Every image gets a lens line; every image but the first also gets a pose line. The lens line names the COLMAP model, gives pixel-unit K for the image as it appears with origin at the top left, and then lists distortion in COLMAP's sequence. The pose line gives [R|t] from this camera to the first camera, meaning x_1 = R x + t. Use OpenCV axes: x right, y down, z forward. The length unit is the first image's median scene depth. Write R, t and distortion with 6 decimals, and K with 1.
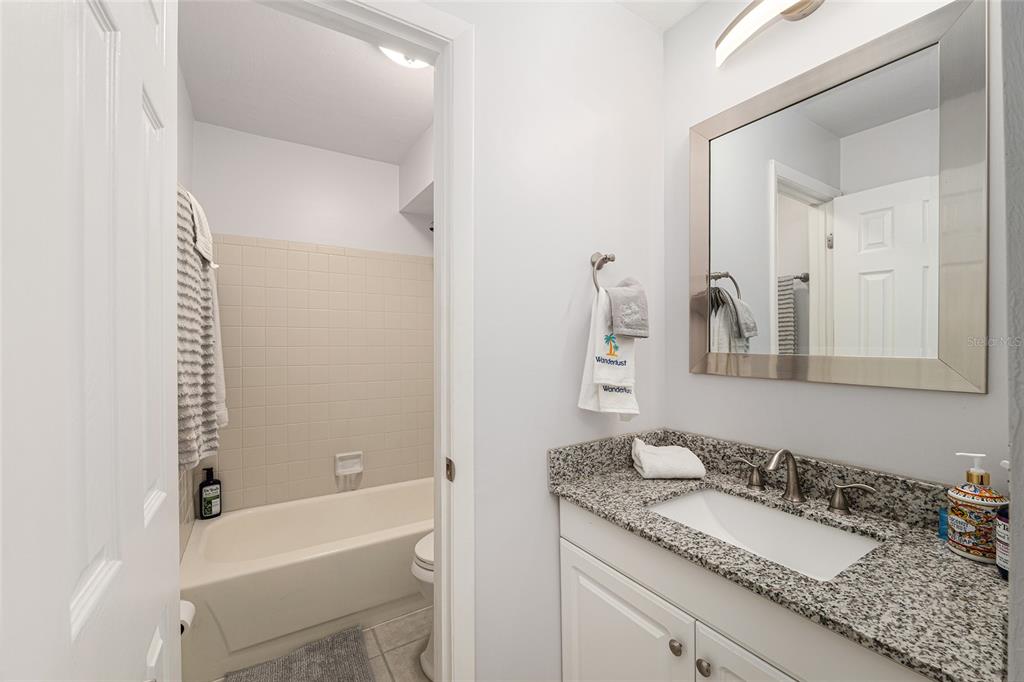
lens RADIAL K [[416.9, 0, 510.5], [0, 416.9, 345.7], [0, 0, 1]] dist [-0.015396, 0.001113]
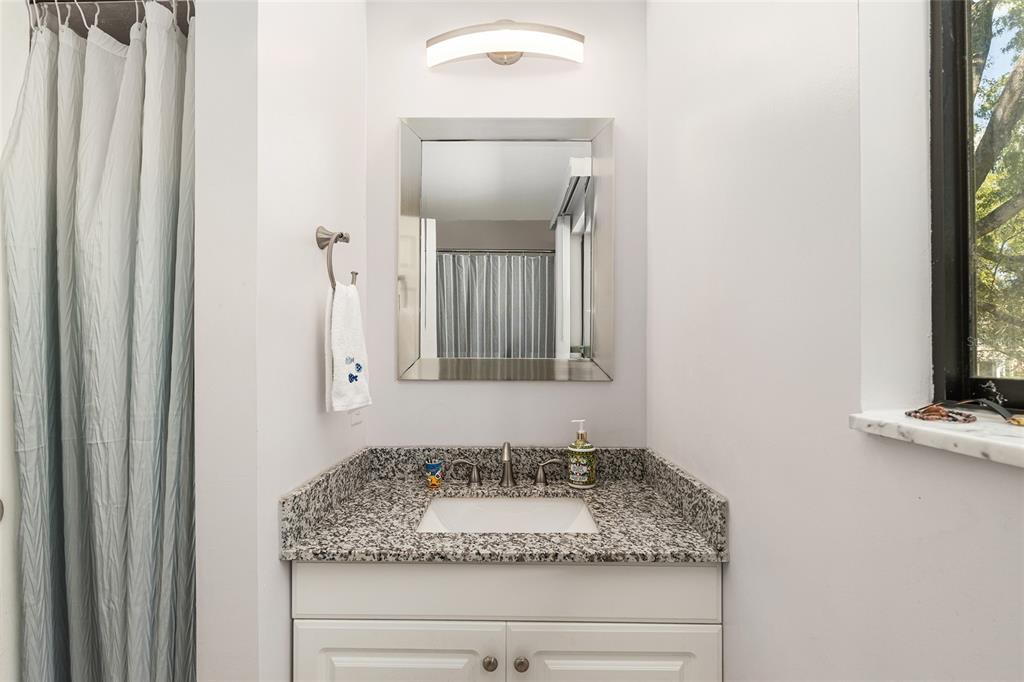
lens RADIAL K [[441.5, 0, 506.7], [0, 441.5, 348.9], [0, 0, 1]] dist [-0.007306, 0.001038]
pose [[0.545716, 0.001186, 0.837969, -0.307014], [0.001788, 0.999995, -0.002580, 0.004520], [-0.837968, 0.002906, 0.545711, 0.290364]]
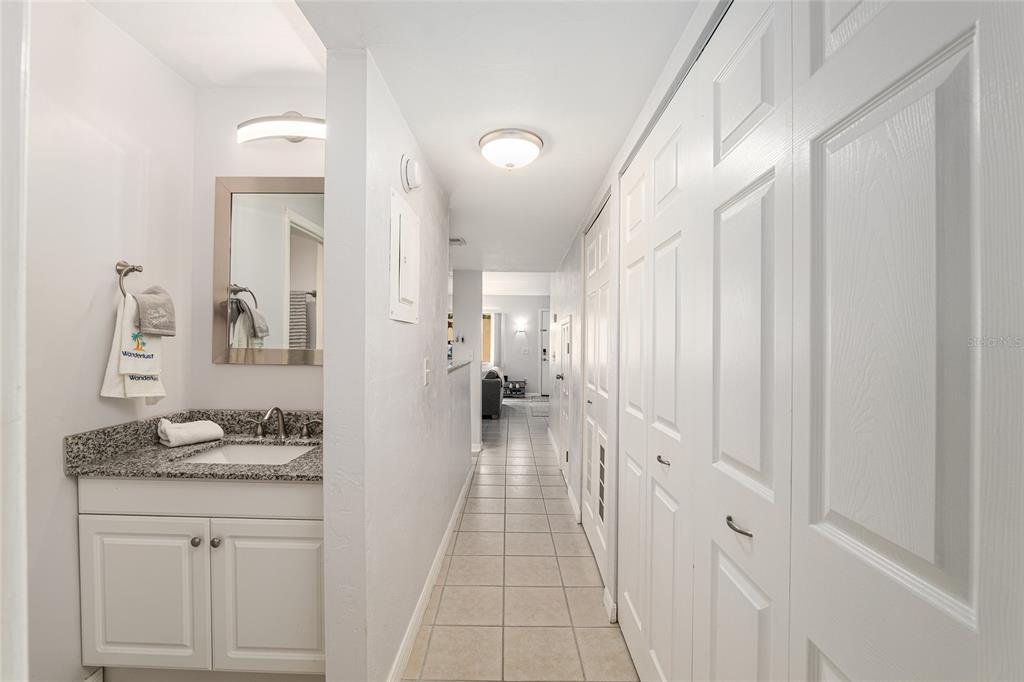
lens RADIAL K [[416.9, 0, 505.9], [0, 416.9, 342.0], [0, 0, 1]] dist [-0.015396, 0.001113]
pose [[0.545828, 0.008913, 0.837850, -0.179077], [-0.006572, 0.999958, -0.006356, 0.000503], [-0.837871, -0.002038, 0.545864, -0.551304]]
